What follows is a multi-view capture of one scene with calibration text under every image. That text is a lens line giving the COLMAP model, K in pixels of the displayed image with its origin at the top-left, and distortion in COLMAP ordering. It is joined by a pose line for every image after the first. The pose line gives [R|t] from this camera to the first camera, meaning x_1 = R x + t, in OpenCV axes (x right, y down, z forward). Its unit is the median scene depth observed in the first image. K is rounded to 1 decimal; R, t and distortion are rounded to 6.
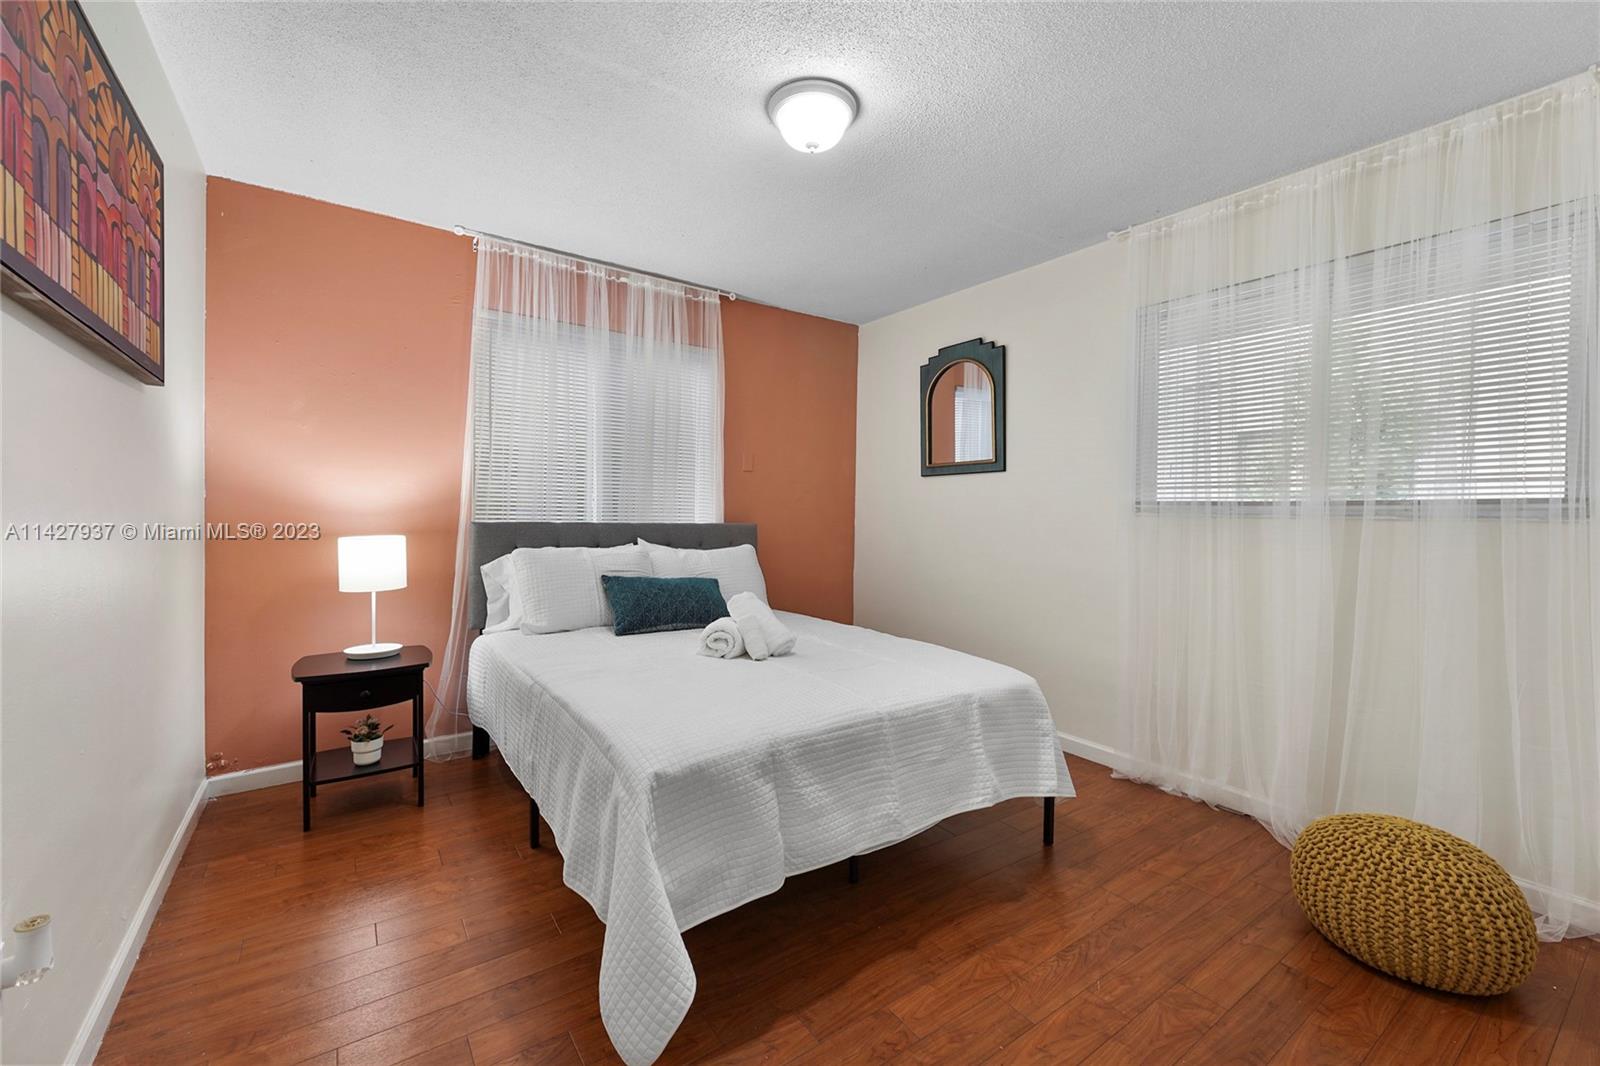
lens RADIAL K [[644.2, 0, 795.5], [0, 644.2, 511.3], [0, 0, 1]] dist [0.001425, 0.000047]
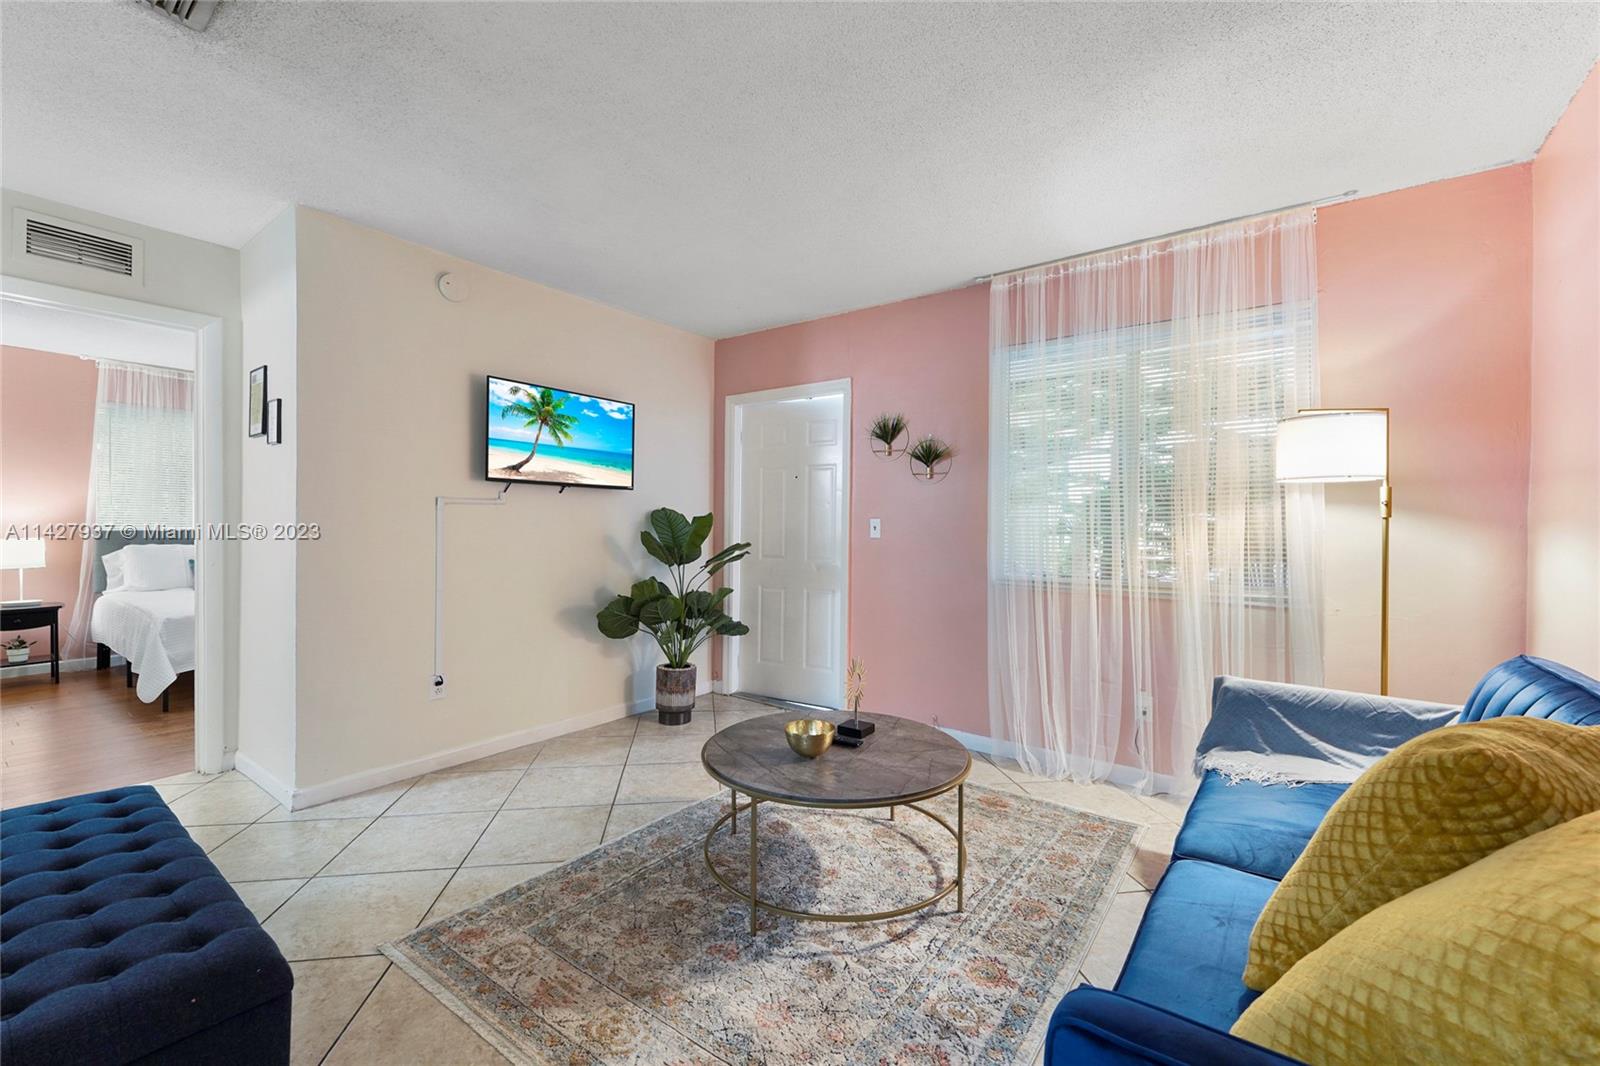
lens RADIAL K [[657.2, 0, 789.4], [0, 657.2, 527.1], [0, 0, 1]] dist [0.000720, -0.000138]
pose [[0.950868, -0.001223, 0.309595, 0.705412], [-0.000408, 0.999986, 0.005202, -0.002159], [-0.309597, -0.005073, 0.950854, -1.220098]]
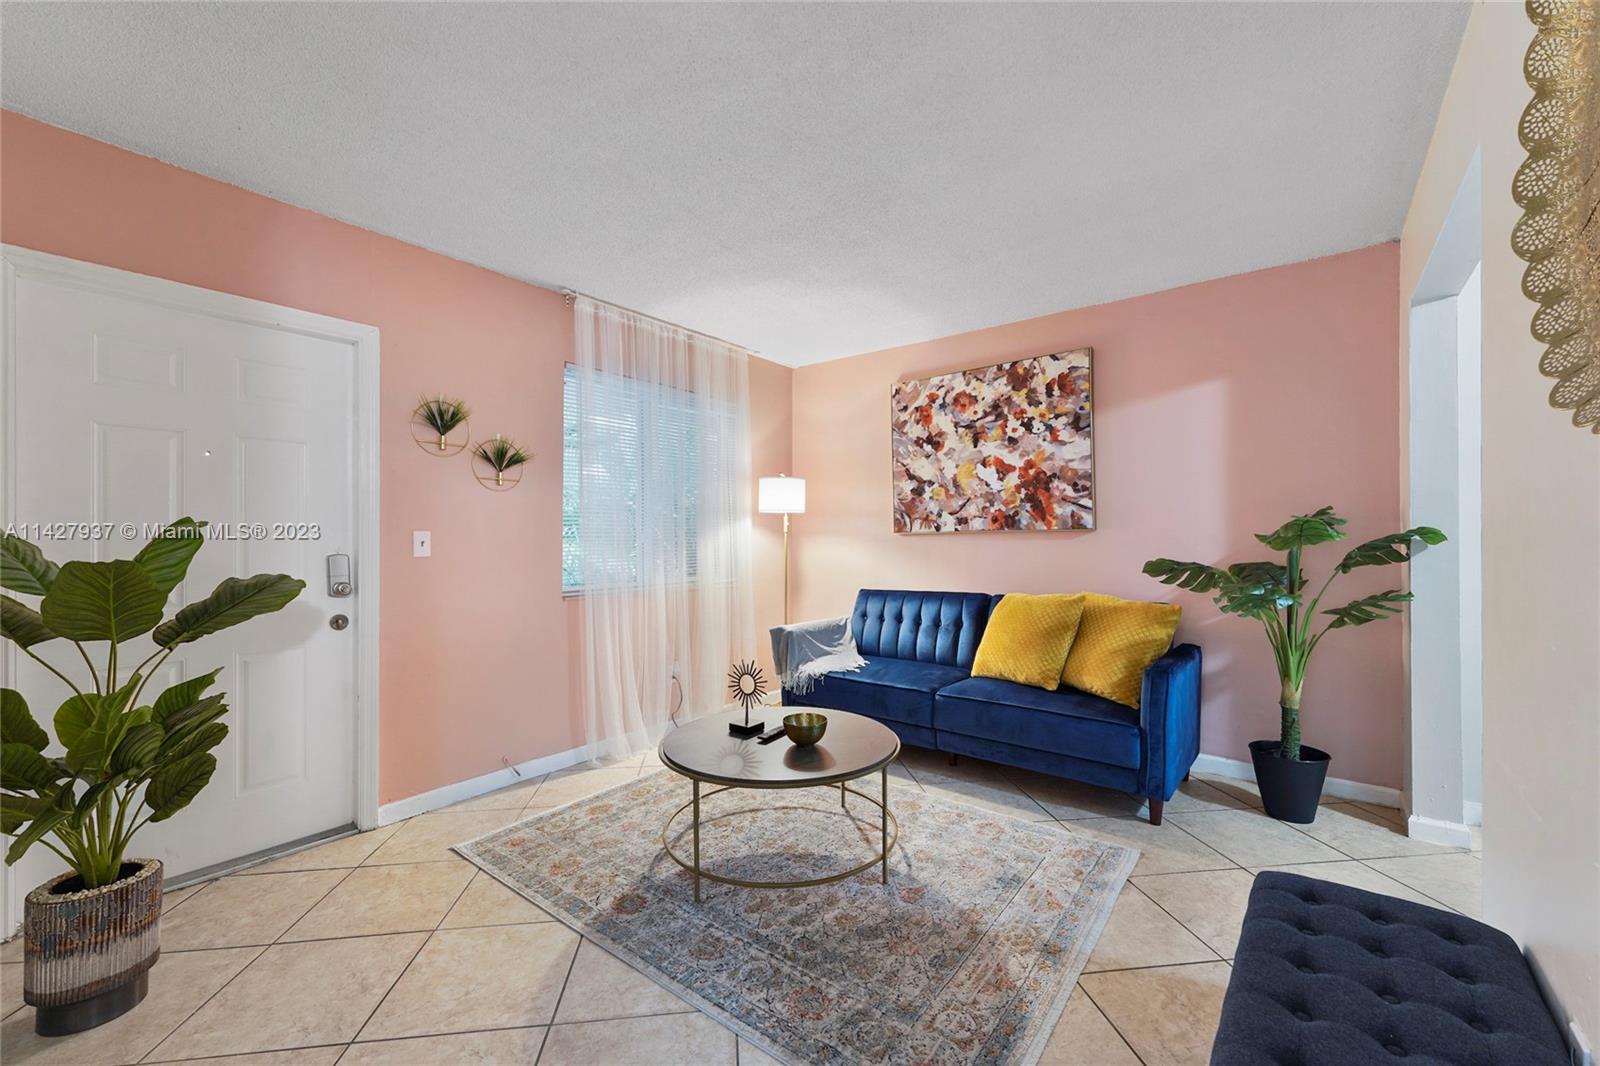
lens RADIAL K [[661.6, 0, 800.0], [0, 661.6, 533.0], [0, 0, 1]] dist [0.000475, -0.000009]
pose [[-0.297618, -0.003027, 0.954680, -0.723562], [0.000866, 0.999994, 0.003440, -0.028170], [-0.954685, 0.001850, -0.297613, 1.264803]]
